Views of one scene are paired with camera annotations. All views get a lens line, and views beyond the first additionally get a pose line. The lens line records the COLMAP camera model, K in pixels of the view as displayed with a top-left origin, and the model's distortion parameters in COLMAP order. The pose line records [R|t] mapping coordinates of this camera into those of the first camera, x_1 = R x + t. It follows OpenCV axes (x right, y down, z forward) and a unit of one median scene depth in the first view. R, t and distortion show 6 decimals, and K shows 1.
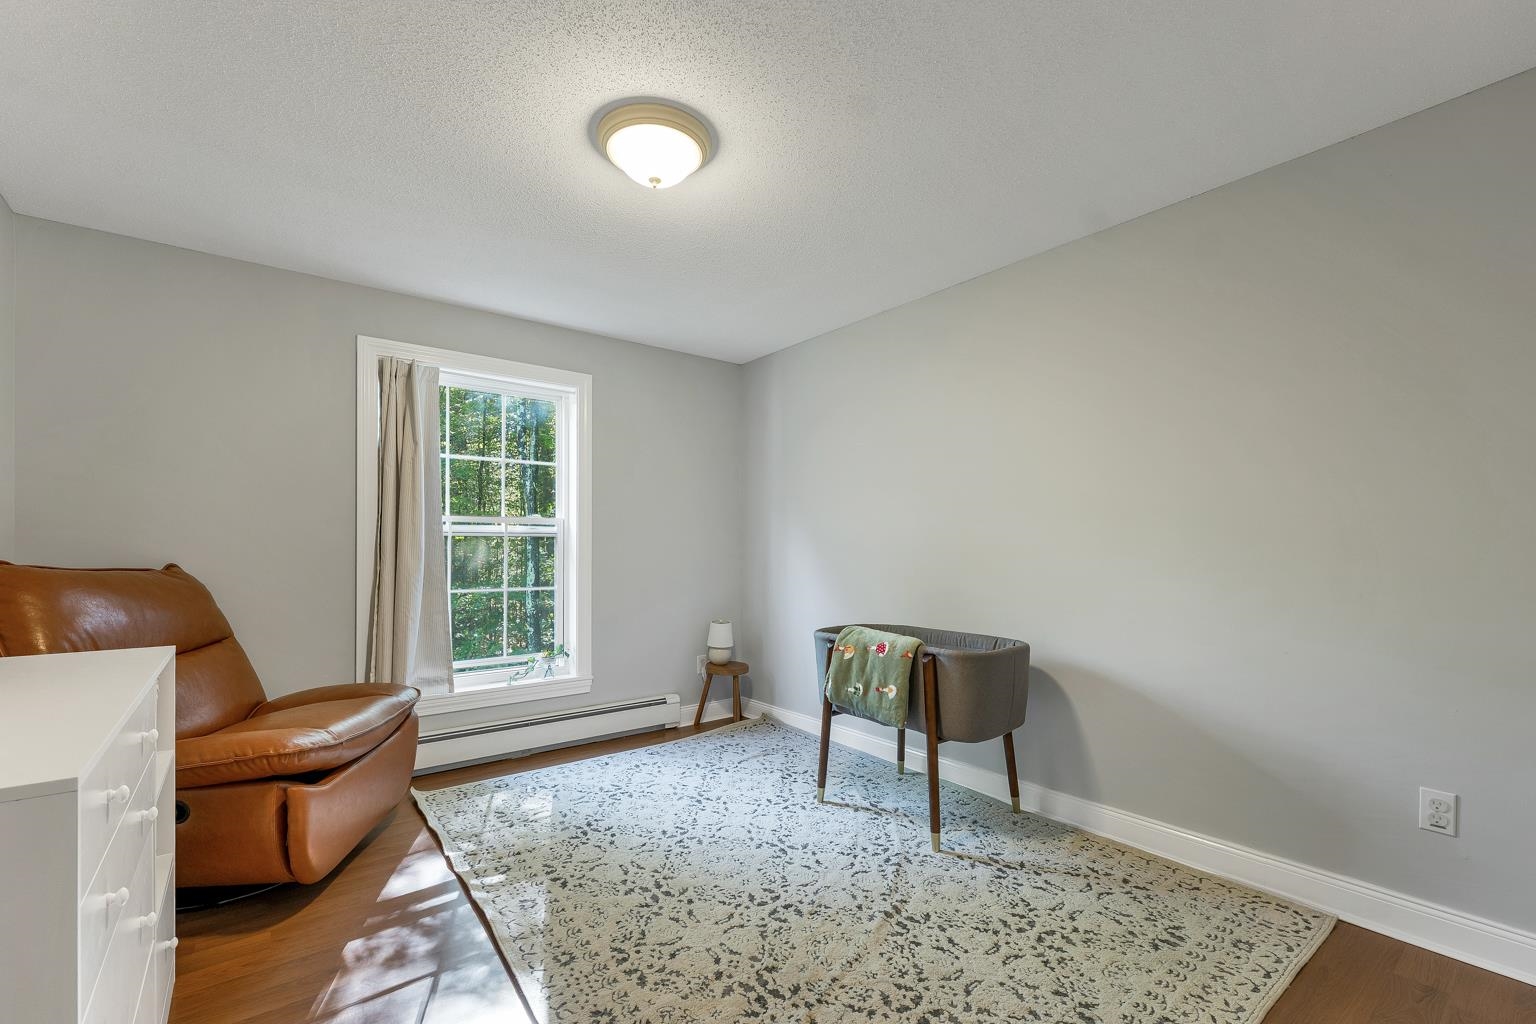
lens RADIAL K [[645.8, 0, 759.8], [0, 645.8, 540.9], [0, 0, 1]] dist [-0.001240, -0.000006]
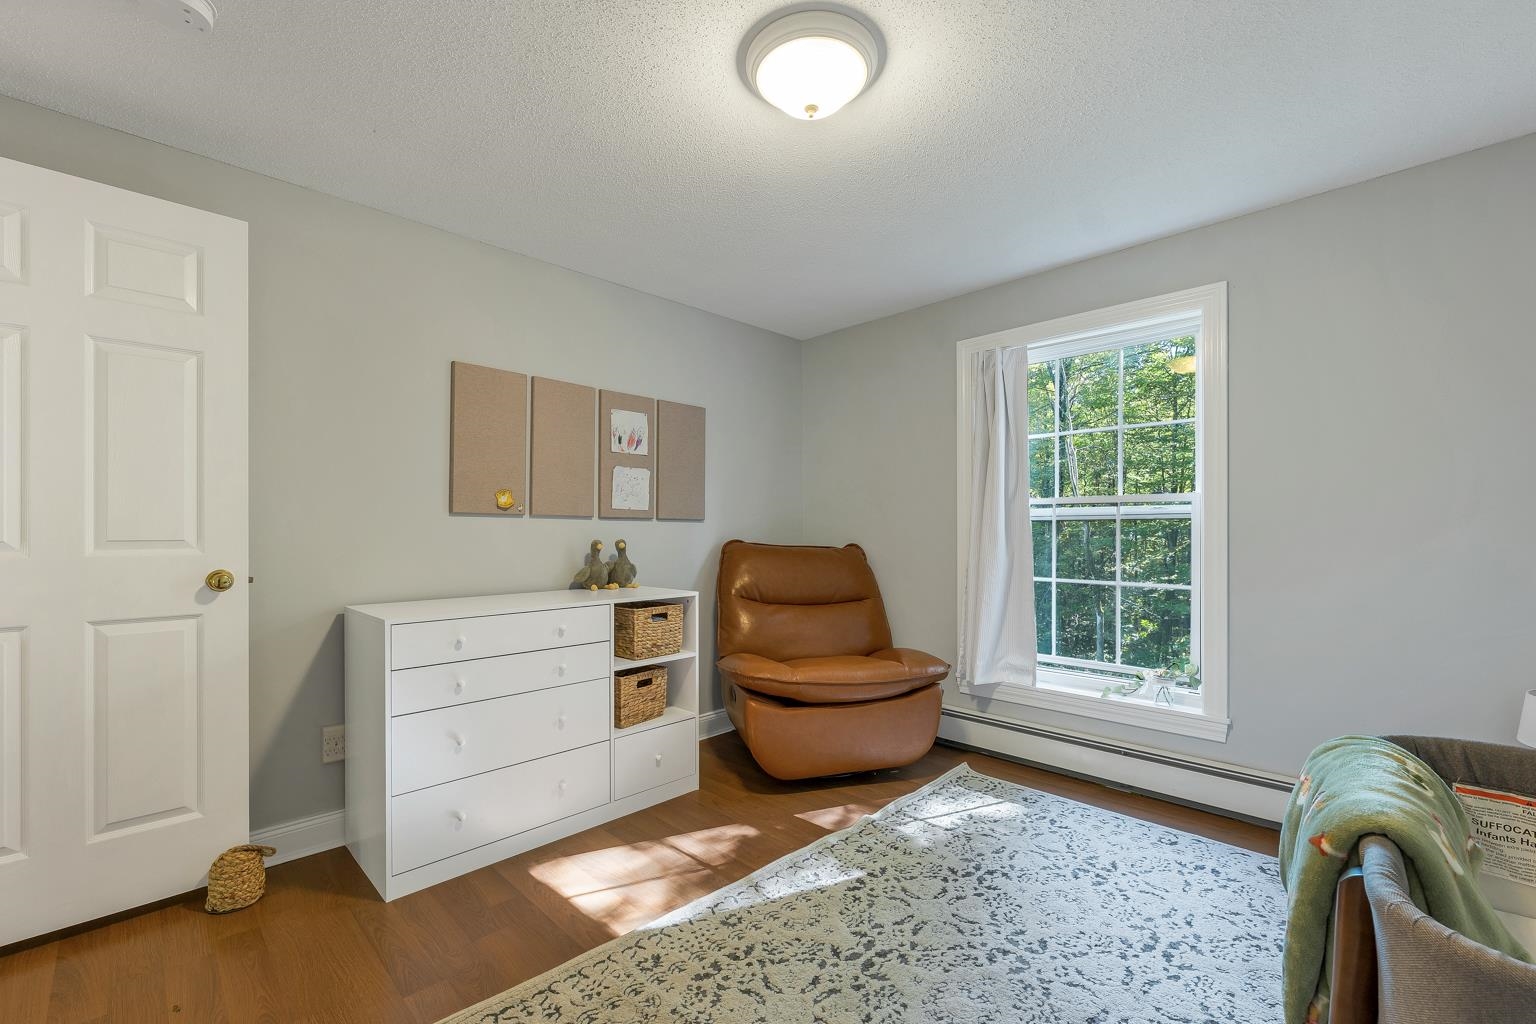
lens RADIAL K [[645.8, 0, 767.0], [0, 645.8, 524.9], [0, 0, 1]] dist [-0.001240, -0.000006]
pose [[0.134901, -0.006671, -0.990837, 0.412681], [0.012493, 0.999909, -0.005031, -0.000650], [0.990780, -0.011700, 0.134972, 0.495138]]
